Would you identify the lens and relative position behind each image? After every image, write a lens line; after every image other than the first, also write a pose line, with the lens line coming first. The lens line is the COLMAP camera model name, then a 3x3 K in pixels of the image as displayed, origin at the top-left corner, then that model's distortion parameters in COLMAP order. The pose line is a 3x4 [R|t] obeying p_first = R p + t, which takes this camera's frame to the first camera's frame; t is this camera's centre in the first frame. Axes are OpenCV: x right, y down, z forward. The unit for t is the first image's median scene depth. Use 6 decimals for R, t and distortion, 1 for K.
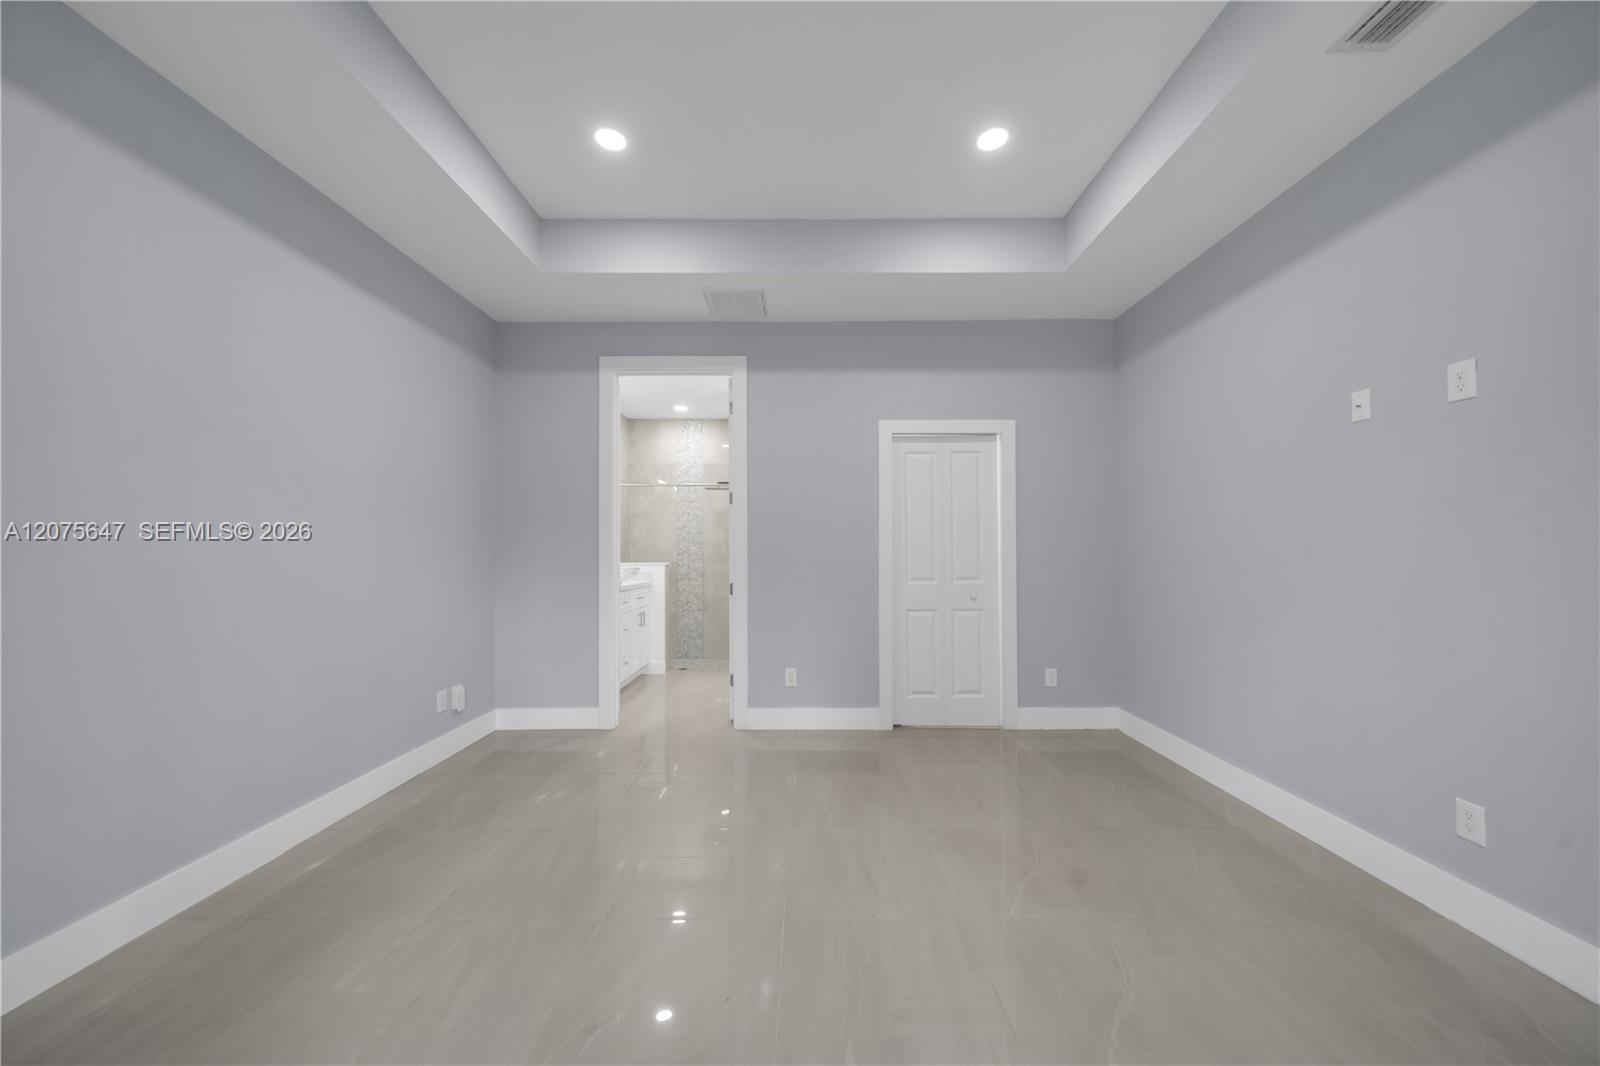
lens RADIAL K [[559.5, 0, 809.0], [0, 559.5, 543.3], [0, 0, 1]] dist [0.000595, -0.000023]
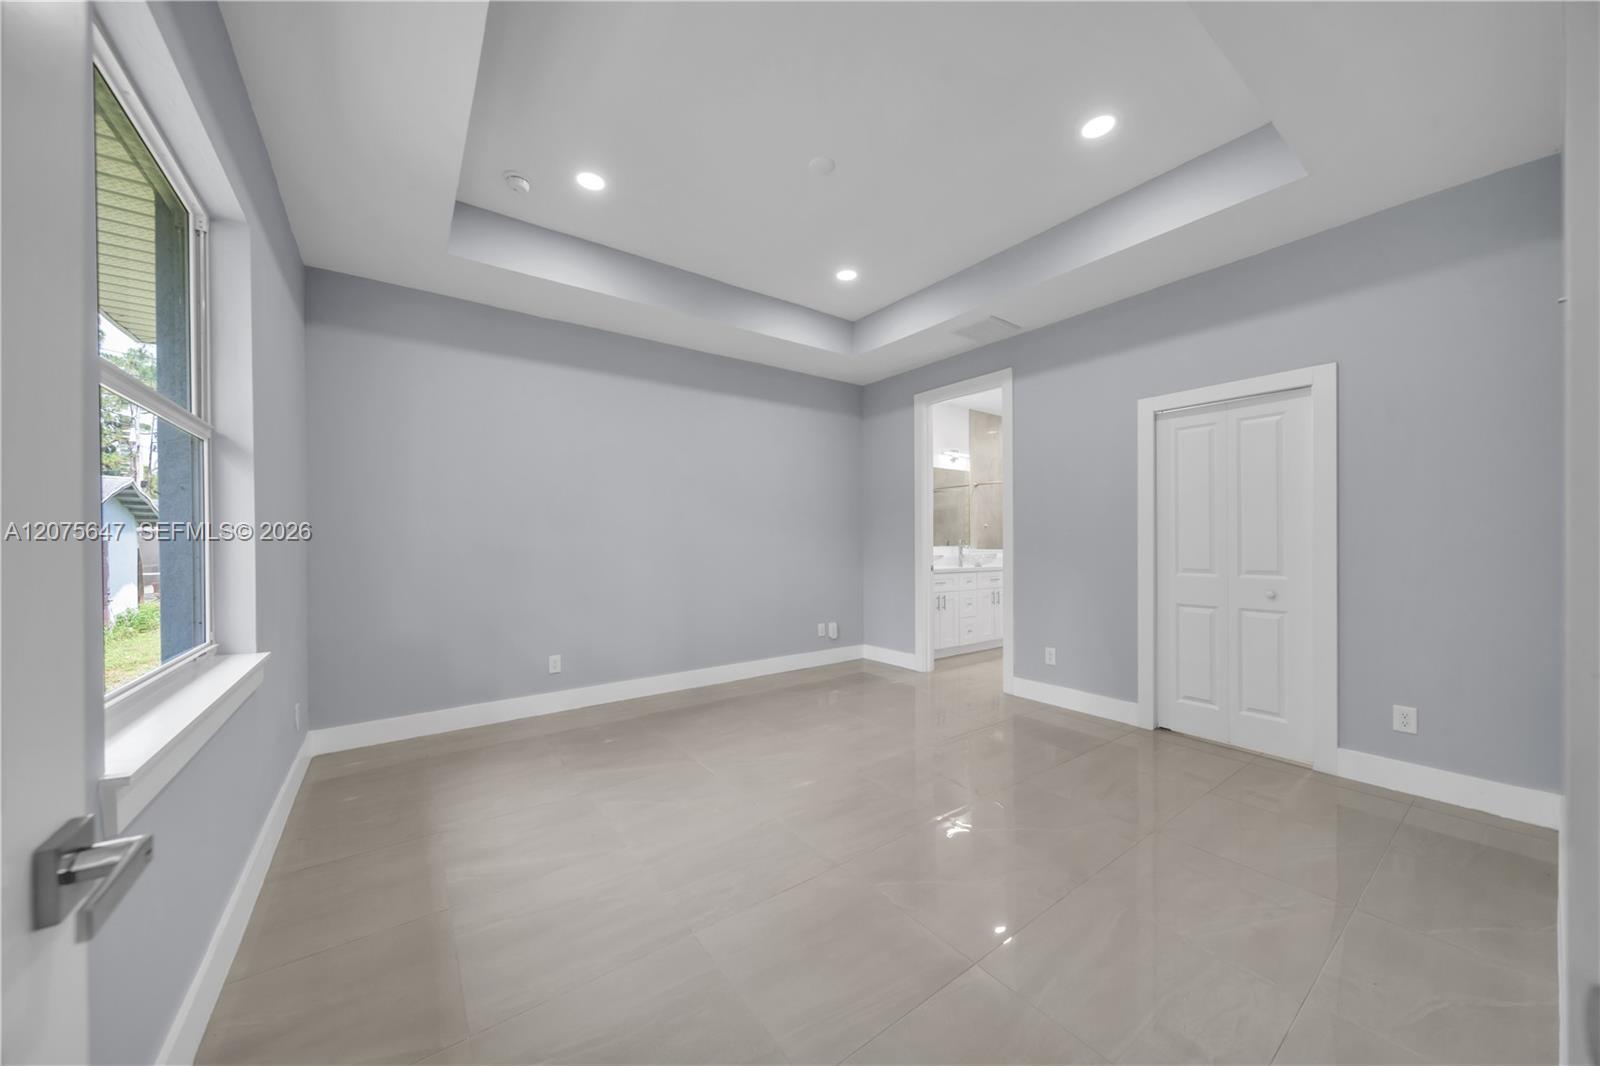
lens RADIAL K [[559.5, 0, 802.4], [0, 559.5, 536.2], [0, 0, 1]] dist [0.000595, -0.000023]
pose [[0.591012, -0.005733, -0.806643, 0.558037], [0.016176, 0.999858, 0.004746, -0.004164], [0.806501, -0.015853, 0.591020, -0.018819]]
